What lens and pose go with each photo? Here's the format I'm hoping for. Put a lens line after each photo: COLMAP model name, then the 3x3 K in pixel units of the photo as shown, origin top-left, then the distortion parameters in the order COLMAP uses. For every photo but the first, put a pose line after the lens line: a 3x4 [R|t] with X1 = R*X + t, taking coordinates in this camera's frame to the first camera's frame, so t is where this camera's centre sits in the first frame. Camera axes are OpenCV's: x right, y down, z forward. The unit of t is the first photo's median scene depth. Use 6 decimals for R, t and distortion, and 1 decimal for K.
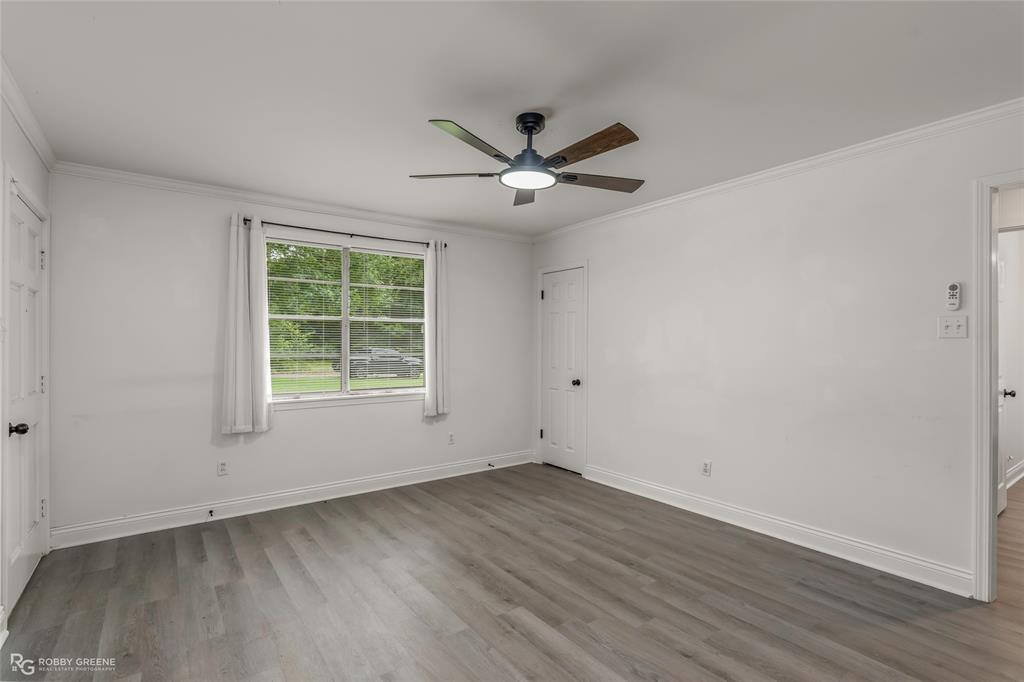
lens RADIAL K [[481.1, 0, 526.1], [0, 481.1, 350.5], [0, 0, 1]] dist [-0.003817, 0.001675]
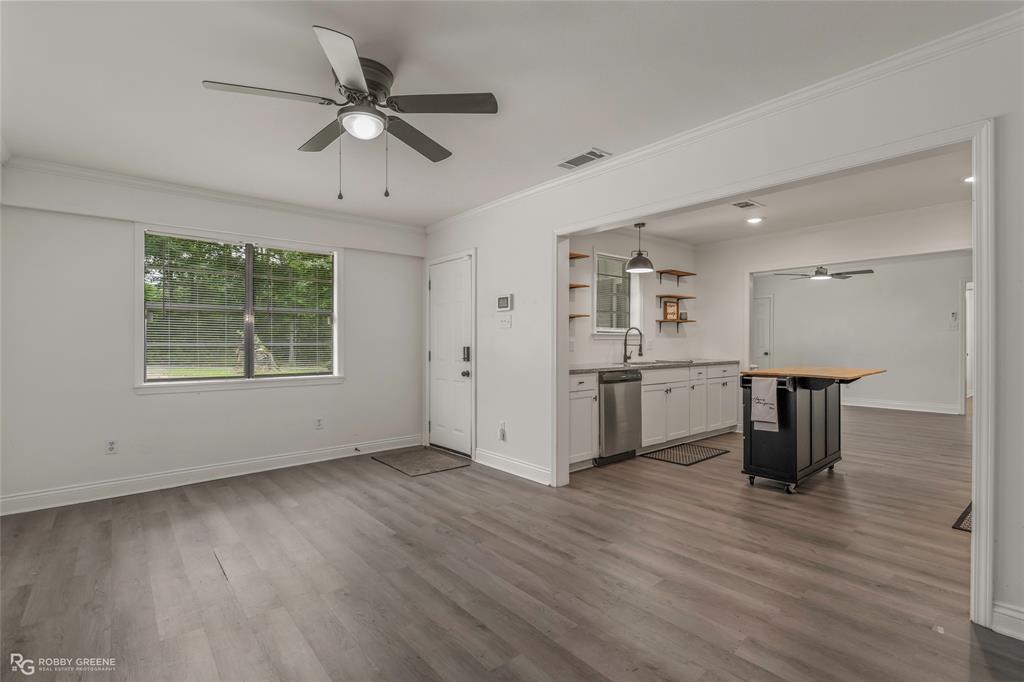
lens RADIAL K [[481.1, 0, 515.5], [0, 481.1, 344.3], [0, 0, 1]] dist [-0.003817, 0.001675]
pose [[0.998694, -0.004009, 0.050931, -1.575090], [0.004090, 0.999991, -0.001471, 0.040556], [-0.050924, 0.001677, 0.998701, -1.471806]]
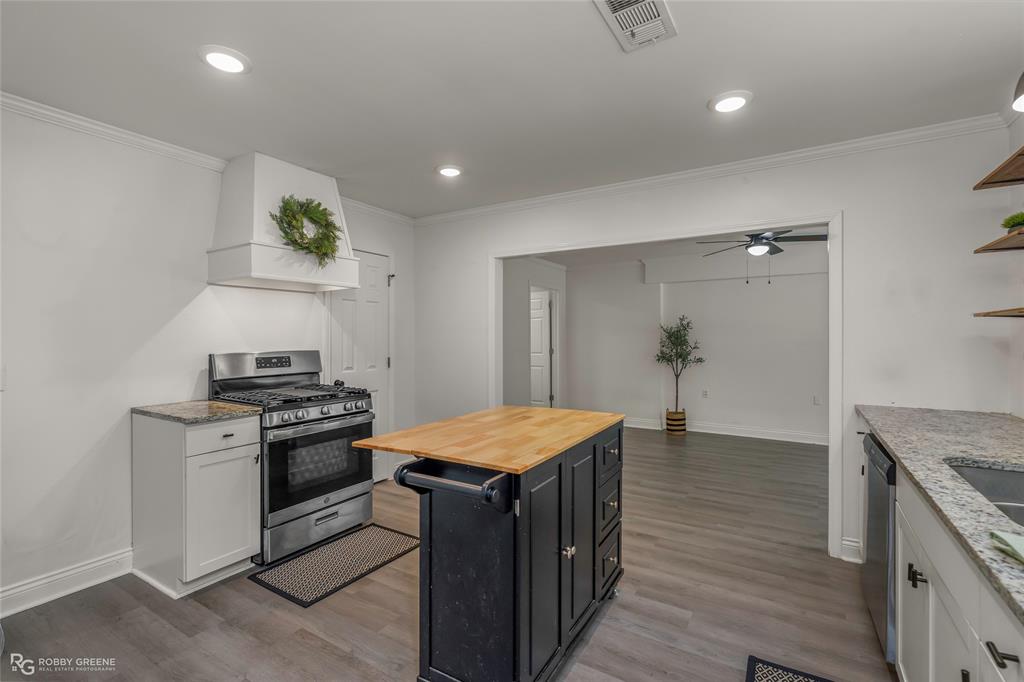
lens RADIAL K [[467.3, 0, 515.5], [0, 467.3, 336.2], [0, 0, 1]] dist [-0.006124, 0.002683]
pose [[-0.928747, -0.000394, -0.370713, -0.494119], [-0.003685, 0.999960, 0.008171, -0.022428], [0.370695, 0.008955, -0.928712, 0.358077]]
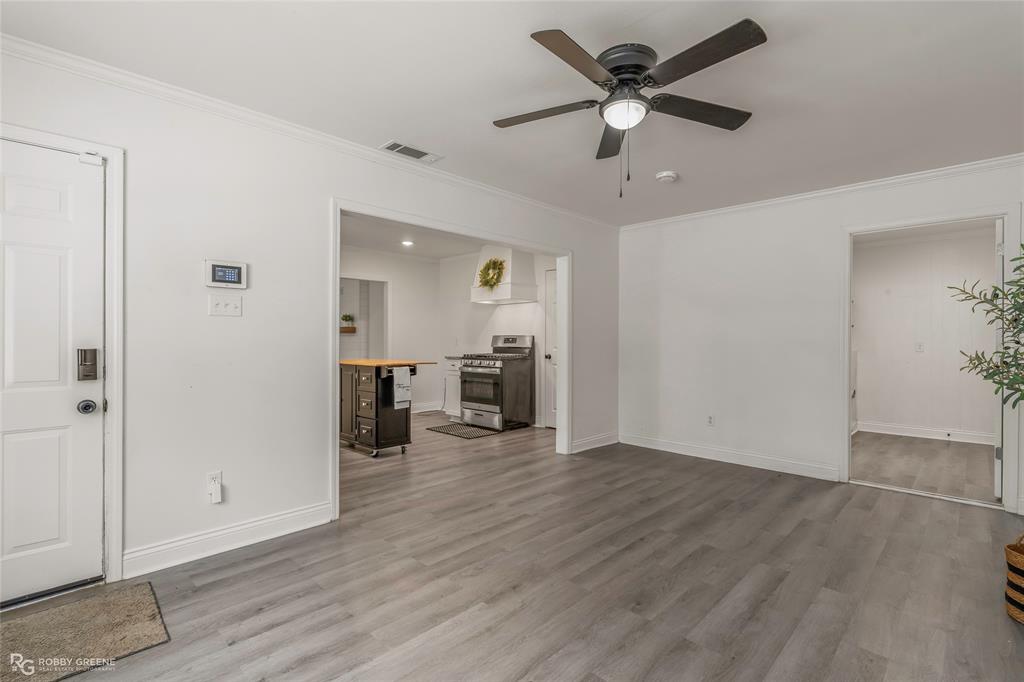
lens RADIAL K [[481.1, 0, 511.2], [0, 481.1, 342.7], [0, 0, 1]] dist [-0.003817, 0.001675]
pose [[-0.151458, -0.009273, 0.988420, -2.432009], [0.005509, 0.999933, 0.010225, 0.032547], [-0.988448, 0.006993, -0.151397, -0.468016]]
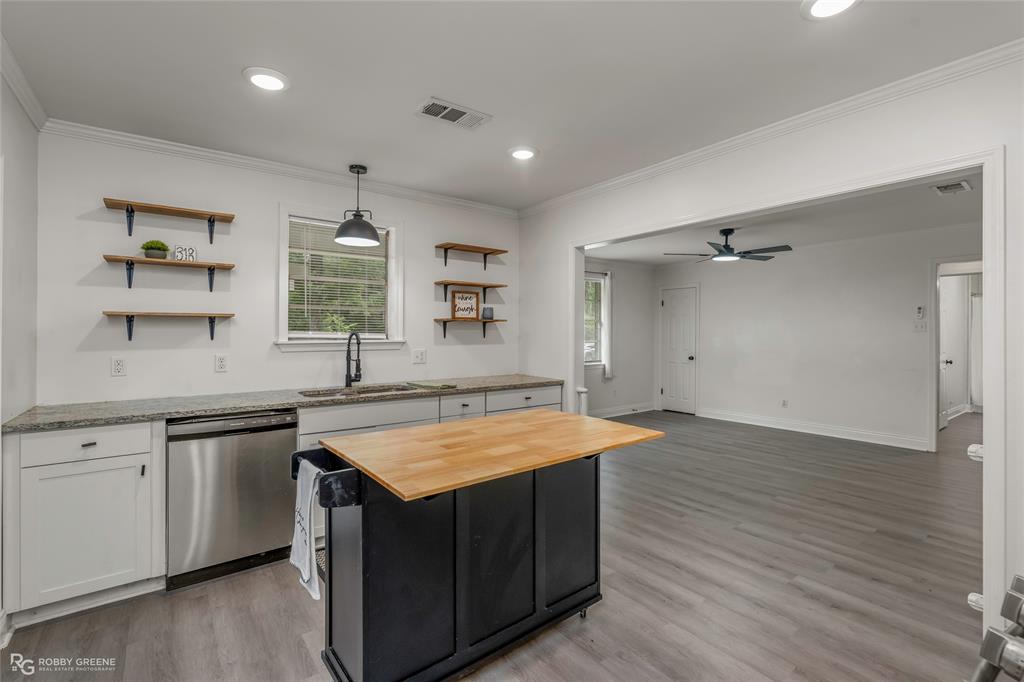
lens RADIAL K [[467.3, 0, 518.8], [0, 467.3, 334.4], [0, 0, 1]] dist [-0.006124, 0.002683]
pose [[0.999982, -0.001150, 0.005852, -0.712373], [0.001170, 0.999993, -0.003417, -0.011056], [-0.005848, 0.003423, 0.999977, -0.837644]]
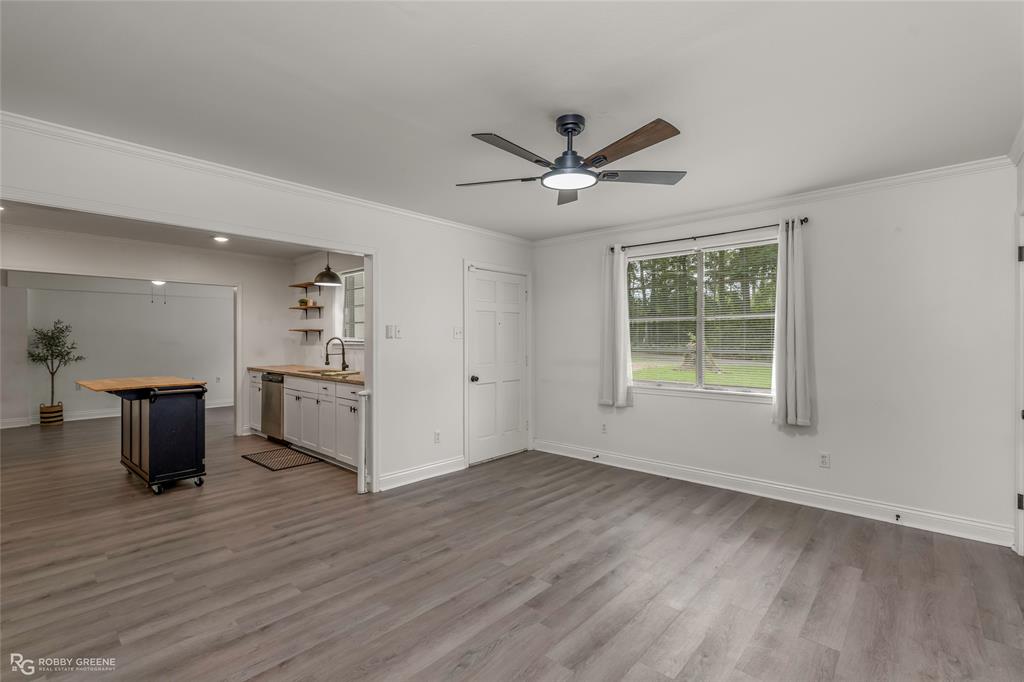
lens RADIAL K [[467.3, 0, 501.2], [0, 467.3, 337.1], [0, 0, 1]] dist [-0.006124, 0.002683]
pose [[0.168931, -0.006530, -0.985606, 0.727475], [-0.006250, 0.999951, -0.007696, -0.009653], [0.985608, 0.007460, 0.168882, 0.512328]]
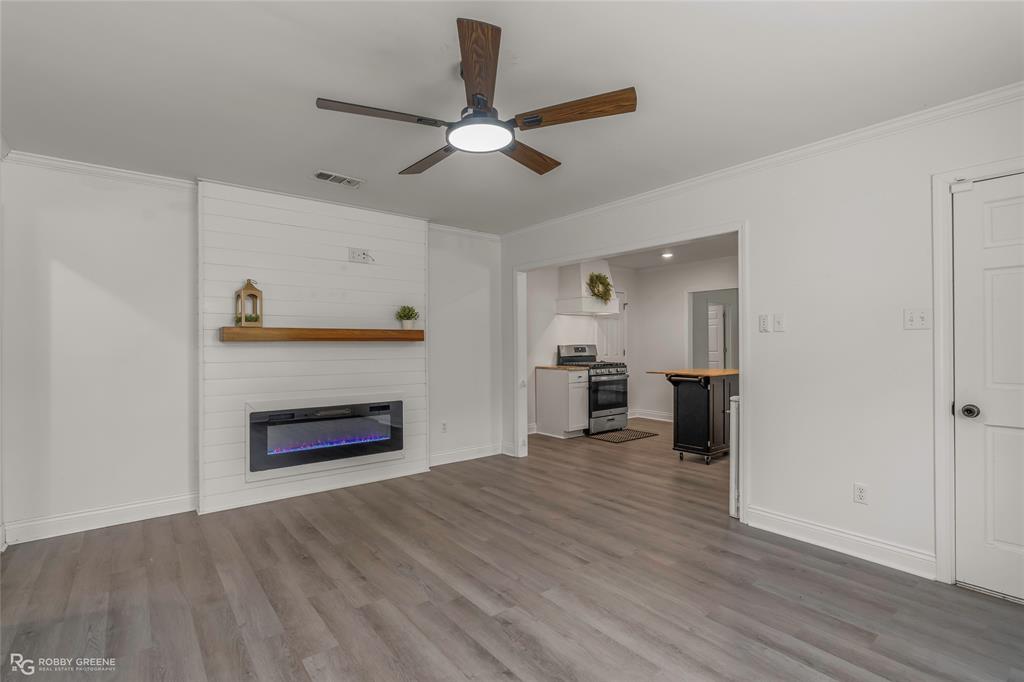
lens RADIAL K [[467.3, 0, 516.6], [0, 467.3, 350.3], [0, 0, 1]] dist [-0.006124, 0.002683]
pose [[-0.999532, 0.002269, -0.030514, -0.023070], [0.001659, 0.999799, 0.020001, 0.002455], [0.030553, 0.019941, -0.999334, 1.365581]]
